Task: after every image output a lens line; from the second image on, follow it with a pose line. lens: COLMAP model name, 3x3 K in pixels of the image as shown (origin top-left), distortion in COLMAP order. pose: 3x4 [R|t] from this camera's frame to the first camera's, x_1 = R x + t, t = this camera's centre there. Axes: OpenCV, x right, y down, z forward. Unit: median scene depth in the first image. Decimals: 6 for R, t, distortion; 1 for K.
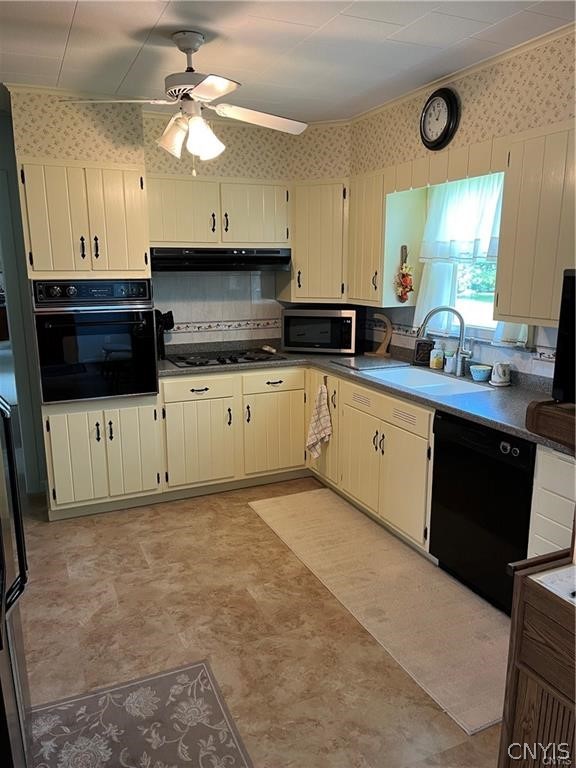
lens RADIAL K [[577.0, 0, 286.5], [0, 577.0, 385.5], [0, 0, 1]] dist [0.074635, -0.082854]
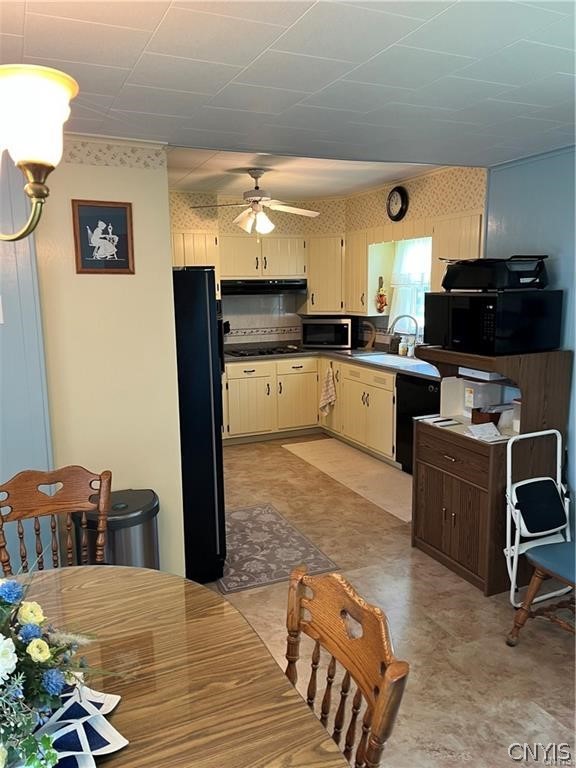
lens RADIAL K [[577.0, 0, 286.5], [0, 577.0, 385.5], [0, 0, 1]] dist [0.074635, -0.082854]
pose [[0.999922, -0.010799, -0.006206, -0.045317], [0.010552, 0.999205, -0.038436, 0.111117], [0.006616, 0.038367, 0.999242, -0.560367]]
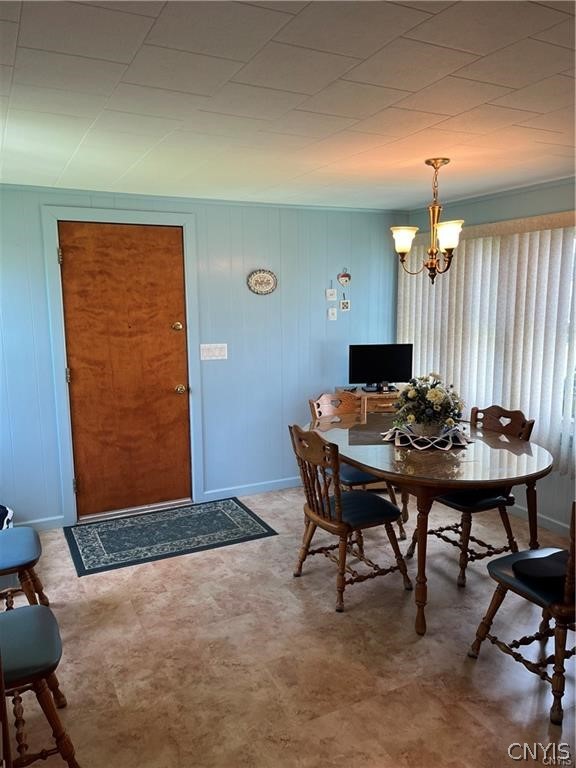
lens RADIAL K [[577.0, 0, 286.5], [0, 577.0, 385.5], [0, 0, 1]] dist [0.074635, -0.082854]
pose [[-0.999234, 0.018410, -0.034521, 0.049153], [0.004694, 0.932410, 0.361372, -0.125020], [0.038840, 0.360933, -0.931783, 0.568253]]
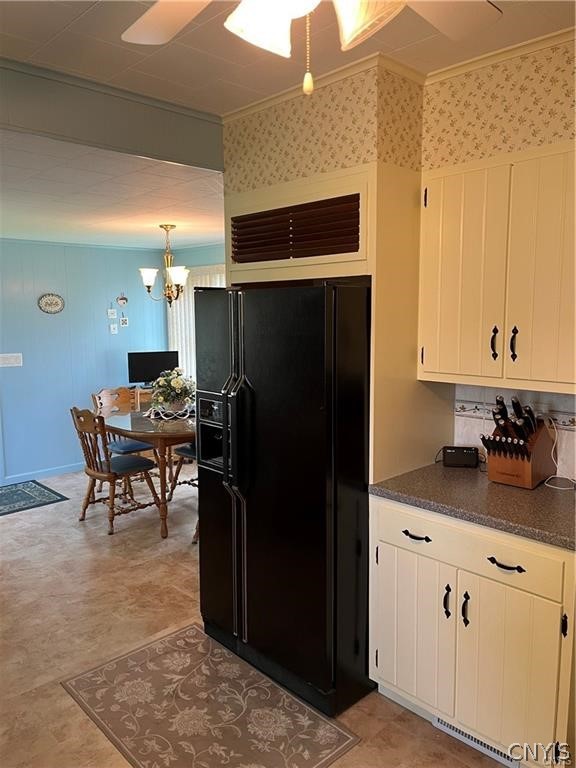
lens RADIAL K [[577.0, 0, 286.5], [0, 577.0, 385.5], [0, 0, 1]] dist [0.074635, -0.082854]
pose [[-0.941947, 0.054563, -0.331298, -0.010615], [-0.059180, 0.944280, 0.323778, -0.219273], [0.330504, 0.324588, -0.886233, 0.994634]]
